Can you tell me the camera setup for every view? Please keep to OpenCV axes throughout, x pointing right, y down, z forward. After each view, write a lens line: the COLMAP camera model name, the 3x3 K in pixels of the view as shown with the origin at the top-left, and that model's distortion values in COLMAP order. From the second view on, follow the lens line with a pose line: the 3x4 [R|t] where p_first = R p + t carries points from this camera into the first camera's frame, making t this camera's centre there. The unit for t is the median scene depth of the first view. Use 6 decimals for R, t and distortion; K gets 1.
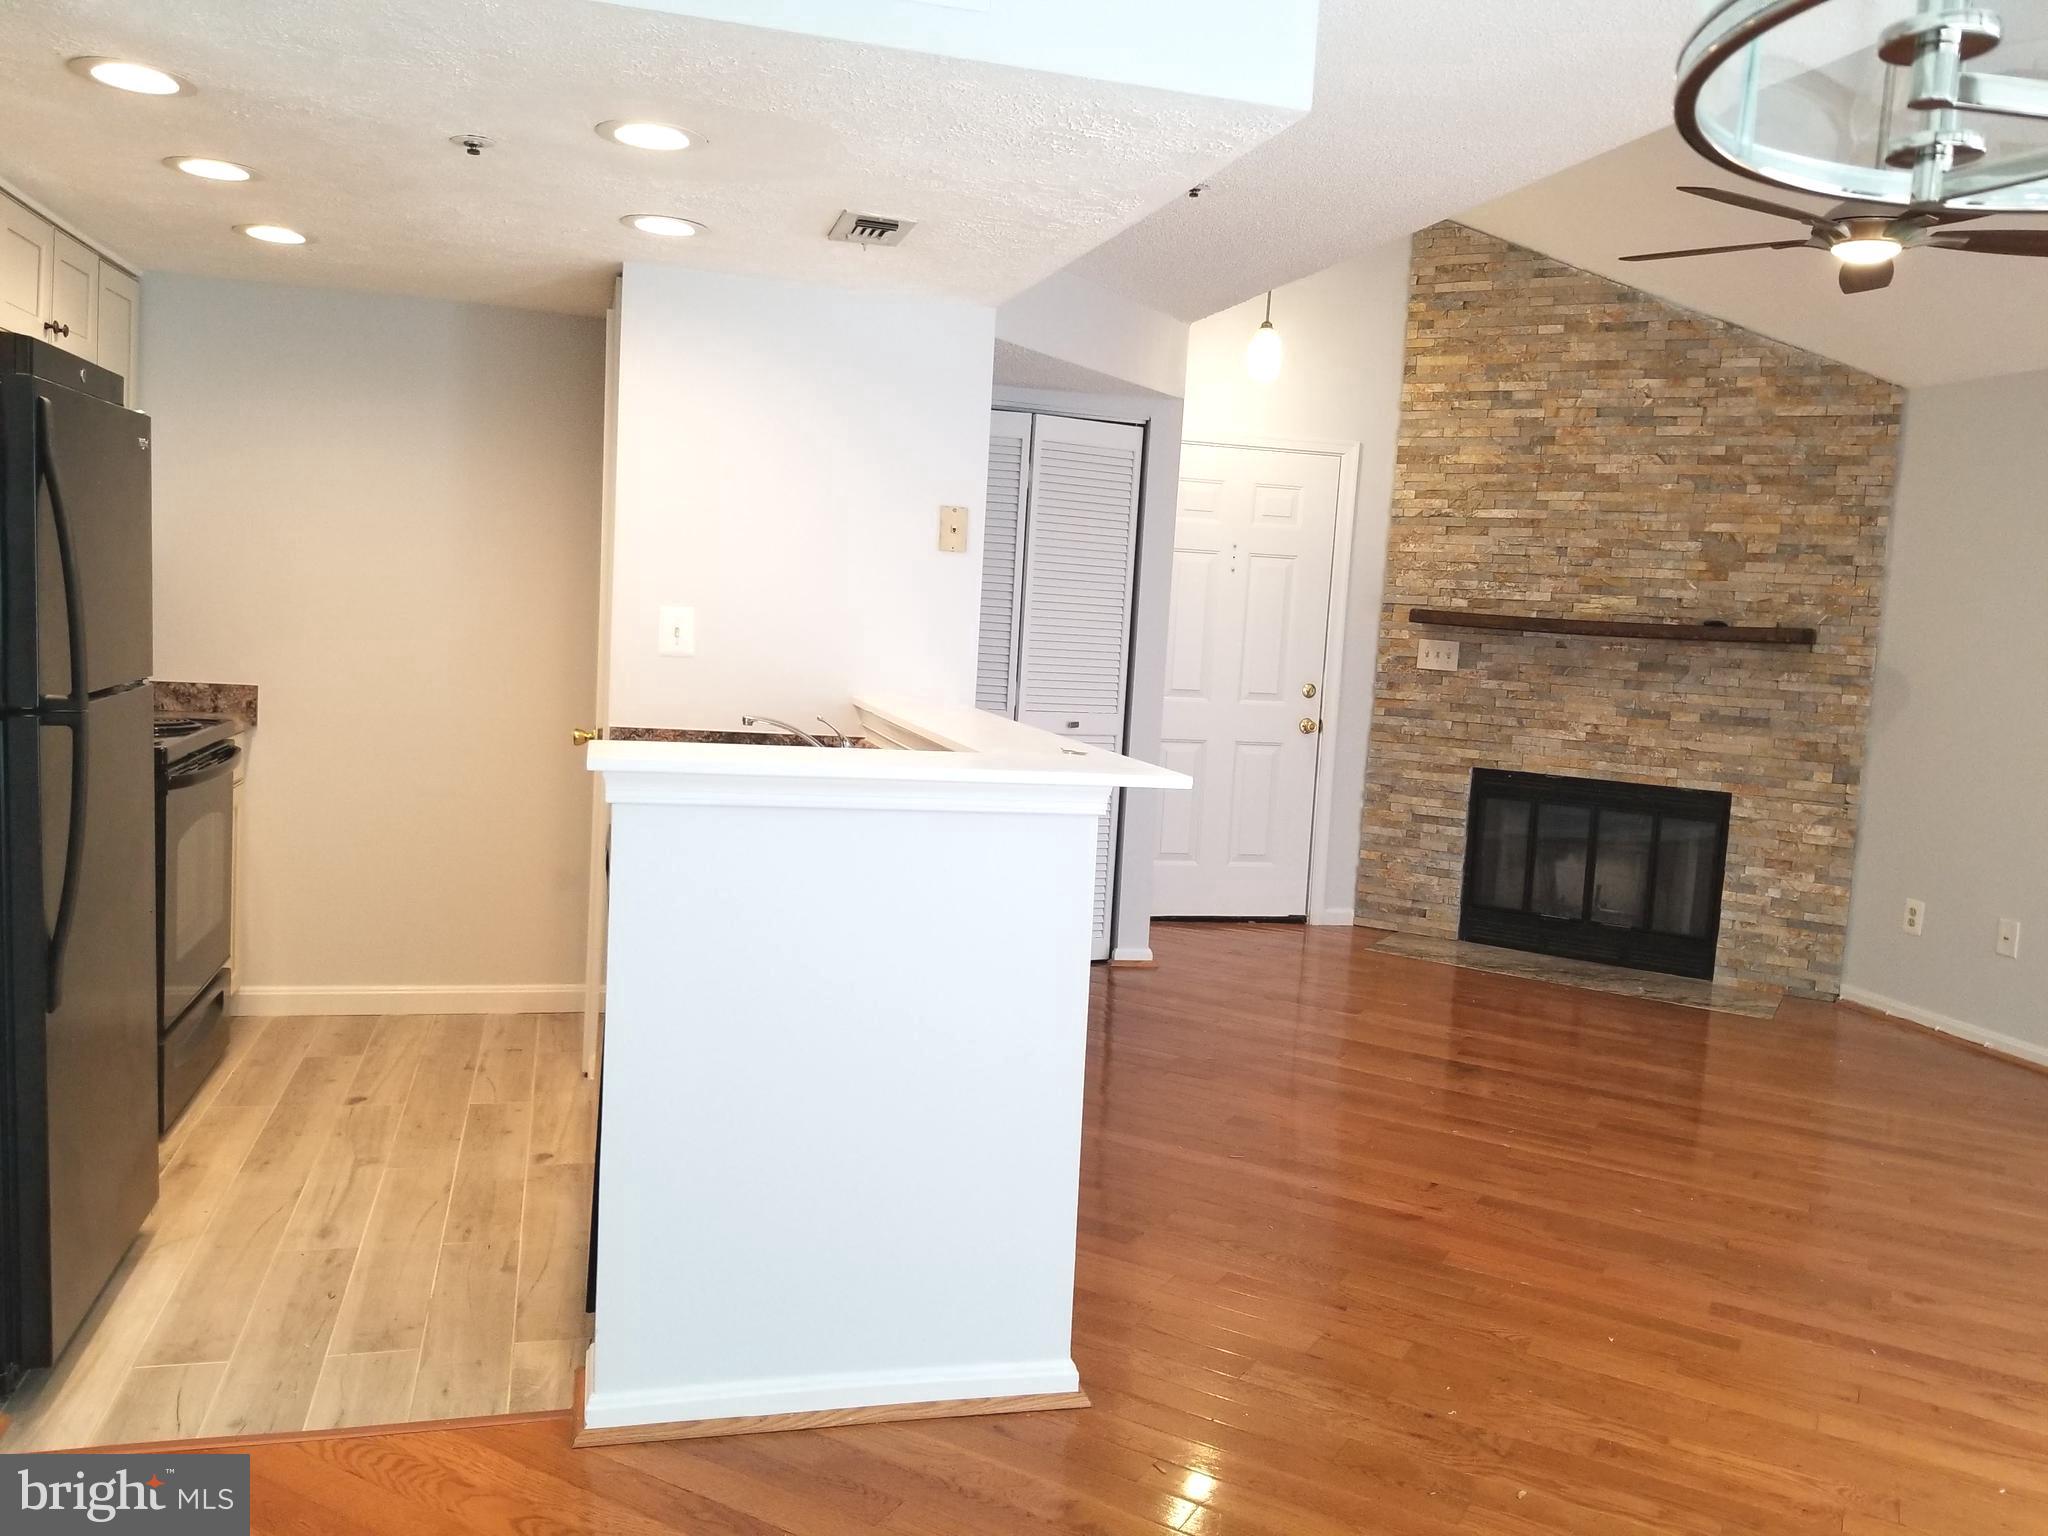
lens RADIAL K [[1594.7, 0, 1014.4], [0, 1594.7, 747.5], [0, 0, 1]] dist [0.076849, -0.142235]
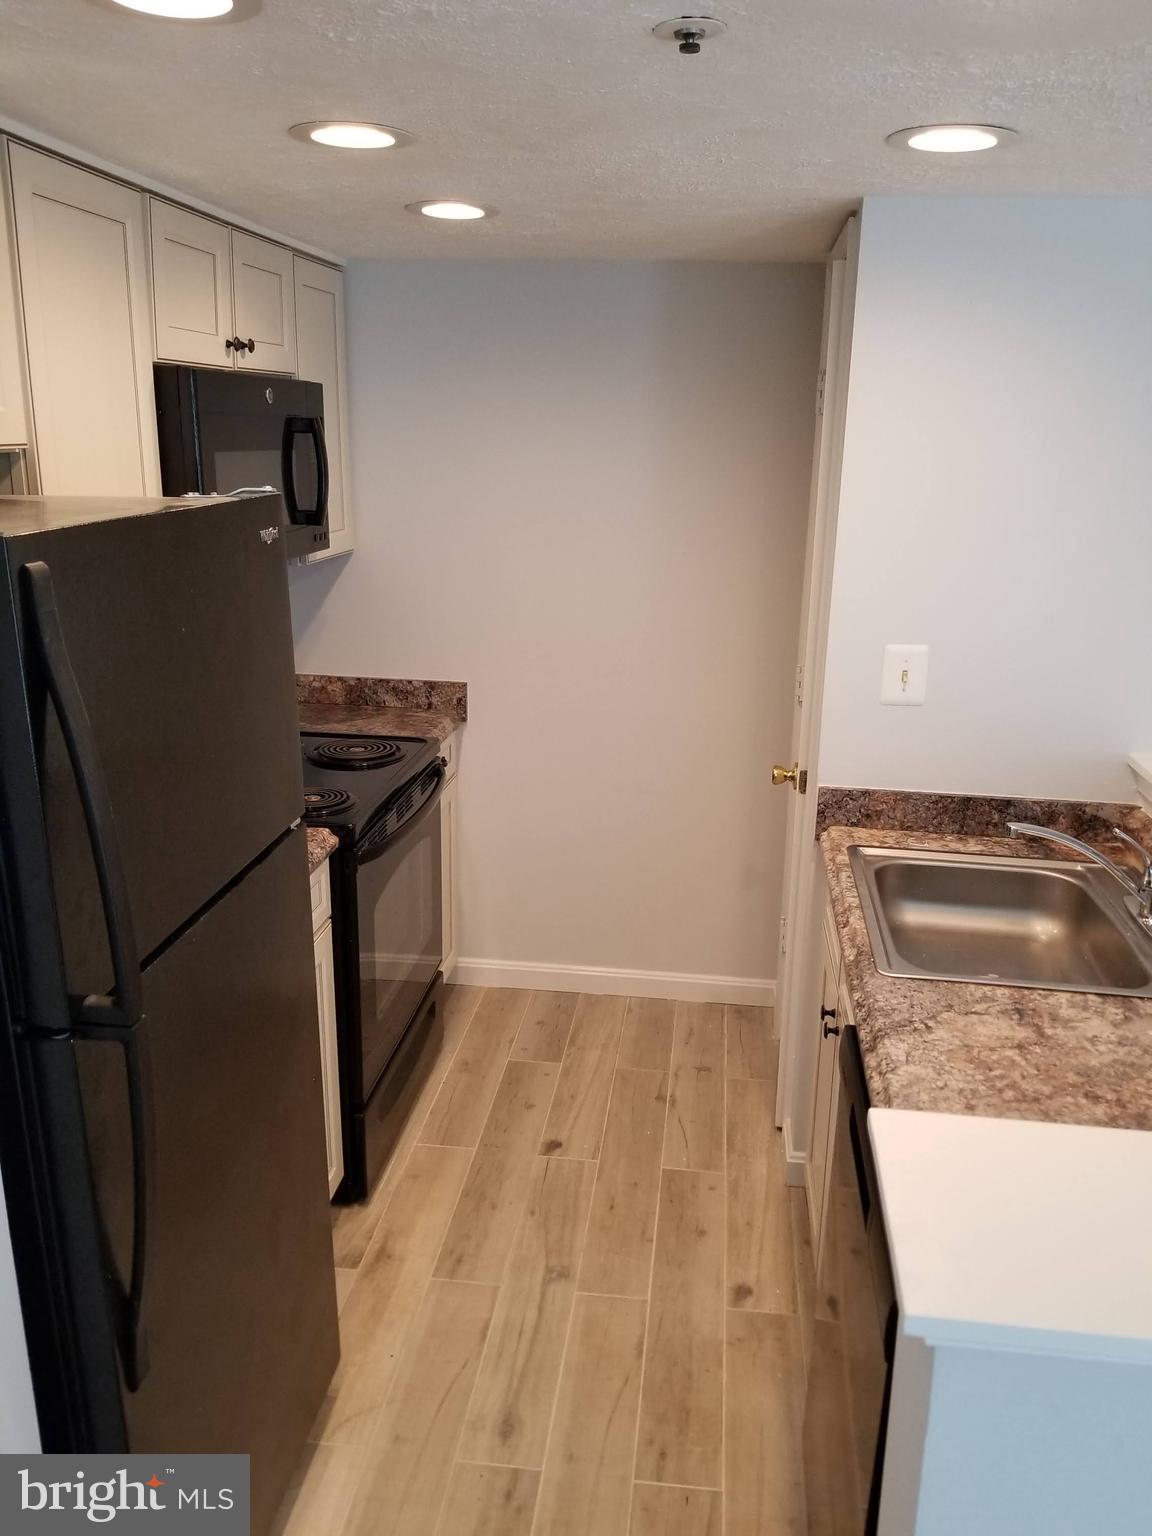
lens RADIAL K [[1196.0, 0, 590.4], [0, 1196.0, 775.6], [0, 0, 1]] dist [0.076849, -0.142235]
pose [[0.928484, 0.061971, -0.366166, -0.118895], [0.002176, 0.985054, 0.172232, -0.113656], [0.371367, -0.160712, 0.914471, 0.335087]]
